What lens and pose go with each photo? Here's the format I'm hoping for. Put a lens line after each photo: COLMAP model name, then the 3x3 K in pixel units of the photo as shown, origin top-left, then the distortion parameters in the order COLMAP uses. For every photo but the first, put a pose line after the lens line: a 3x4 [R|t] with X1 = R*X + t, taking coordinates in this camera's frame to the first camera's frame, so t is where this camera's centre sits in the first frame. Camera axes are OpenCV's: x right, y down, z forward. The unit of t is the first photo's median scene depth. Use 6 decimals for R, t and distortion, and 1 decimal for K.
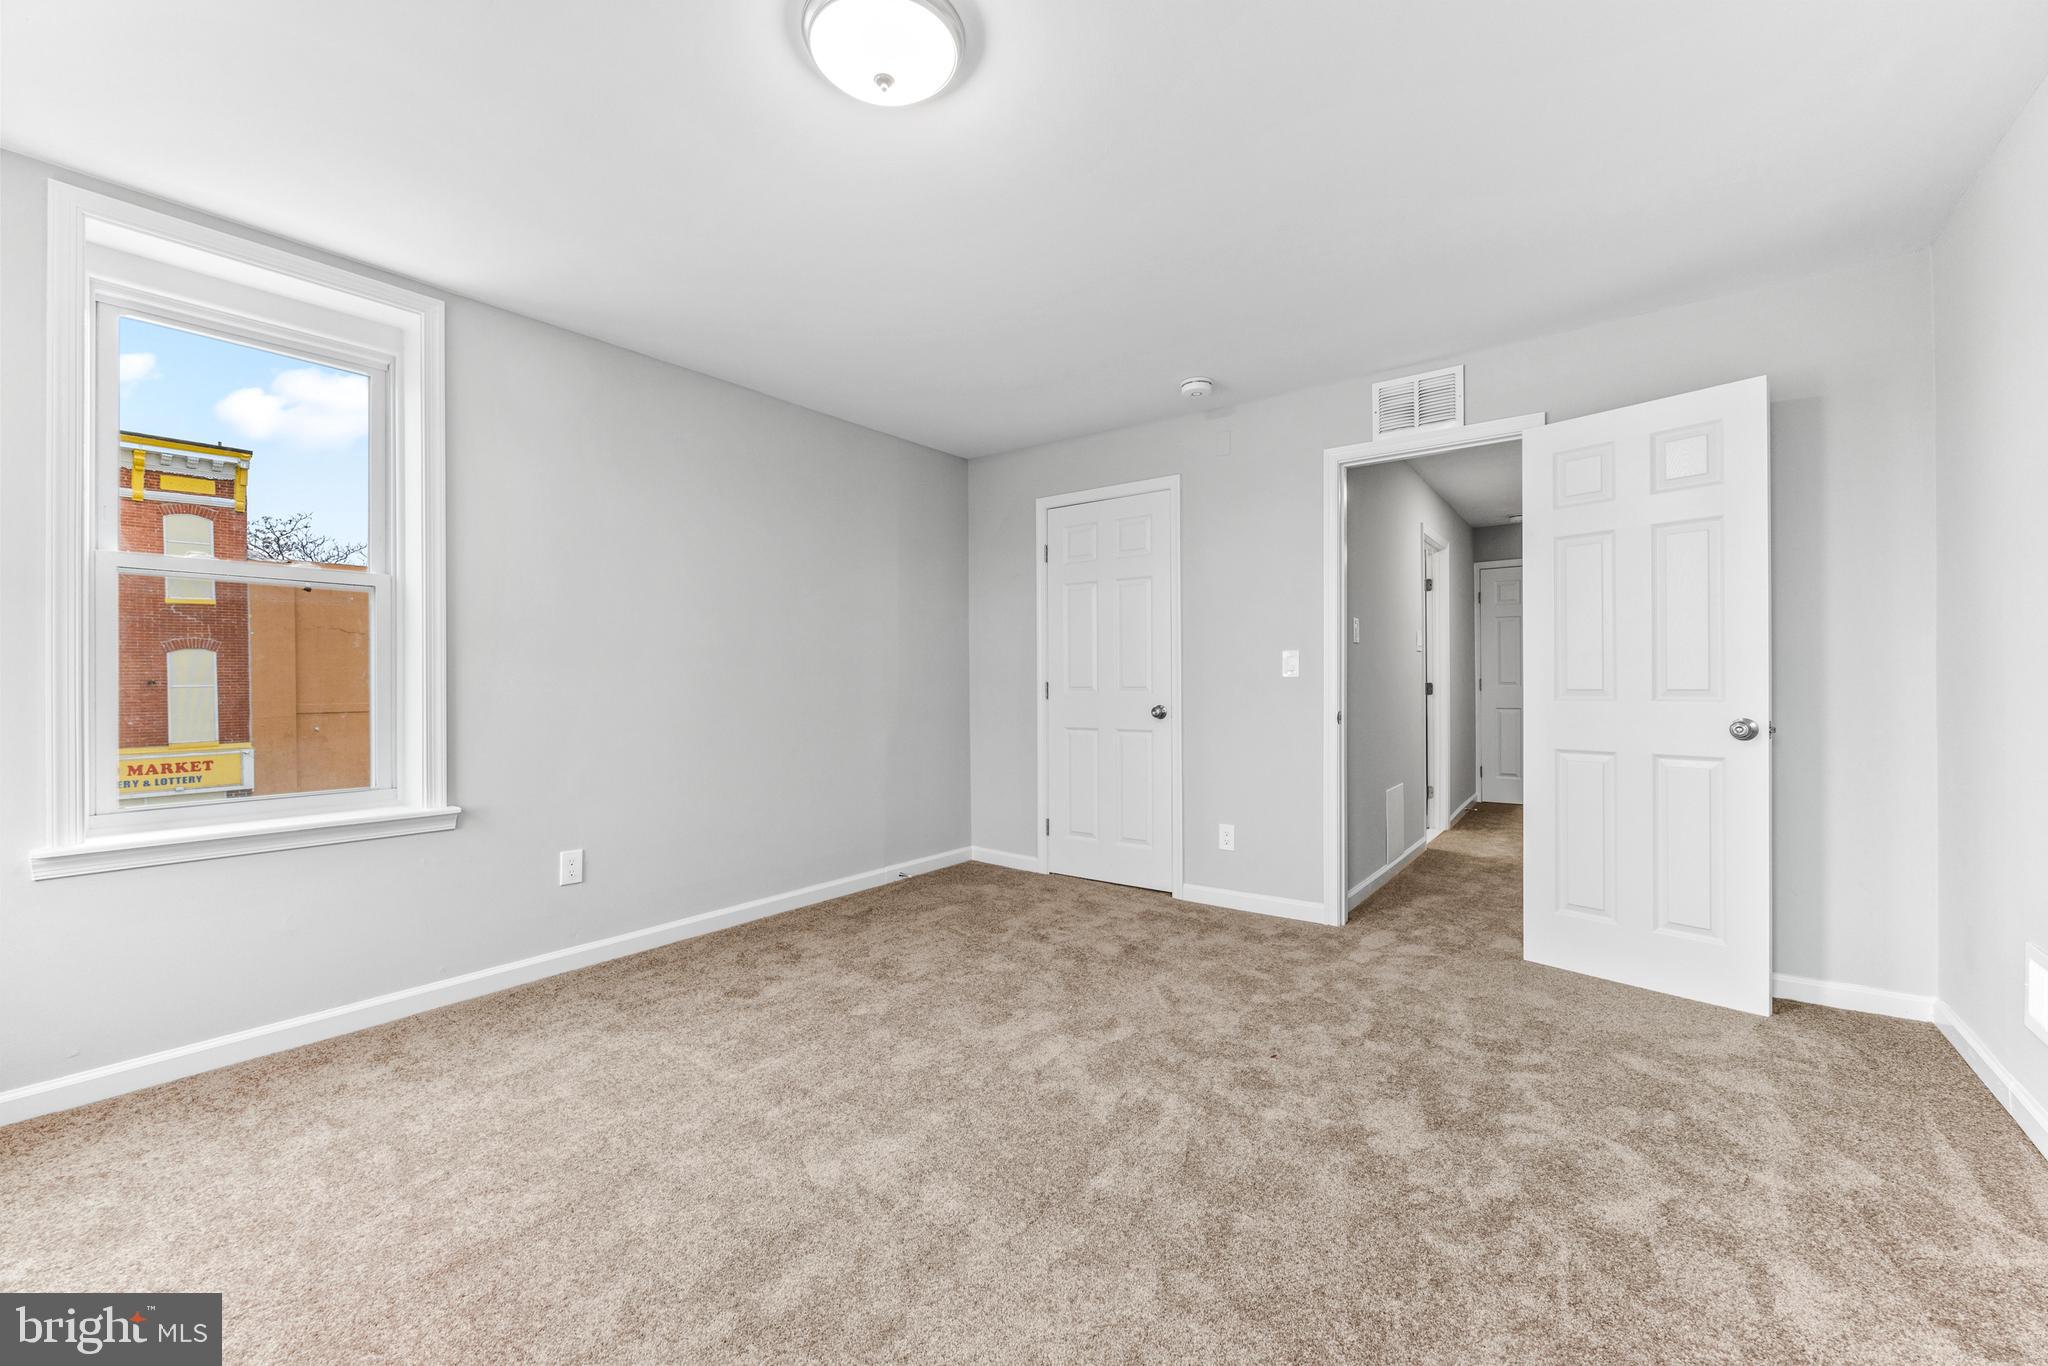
lens RADIAL K [[815.7, 0, 1022.8], [0, 815.7, 682.8], [0, 0, 1]] dist [-0.002755, 0.000027]
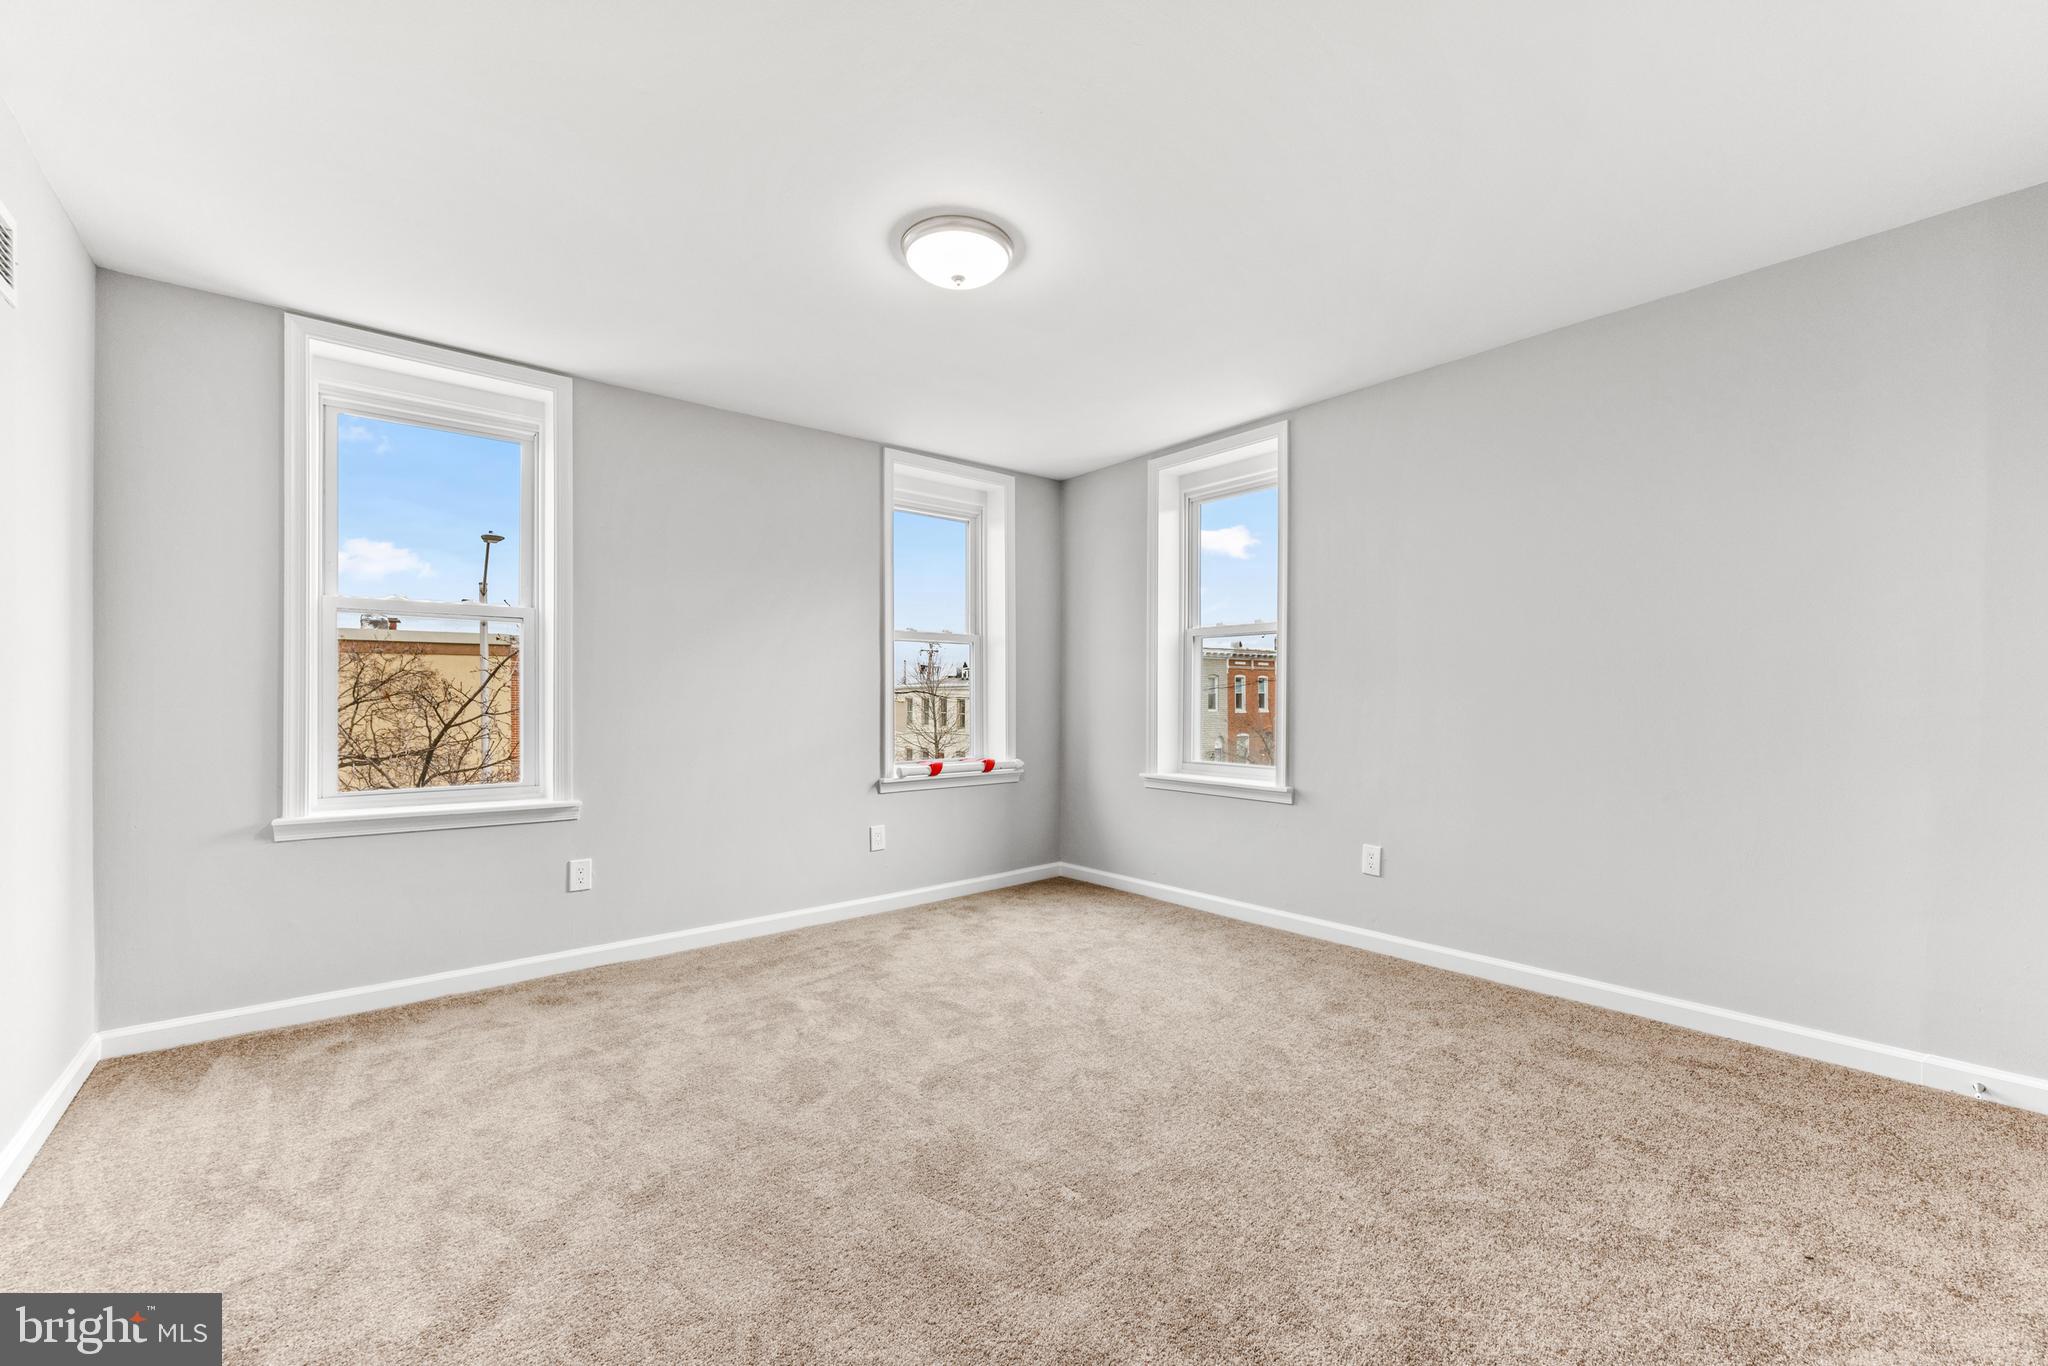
lens RADIAL K [[807.1, 0, 1025.0], [0, 807.1, 700.8], [0, 0, 1]] dist [-0.000310, 0.000037]
pose [[-0.218797, 0.004475, -0.975760, 0.701100], [-0.005211, 0.999970, 0.005754, 0.002178], [0.975757, 0.006344, -0.218767, 0.847919]]
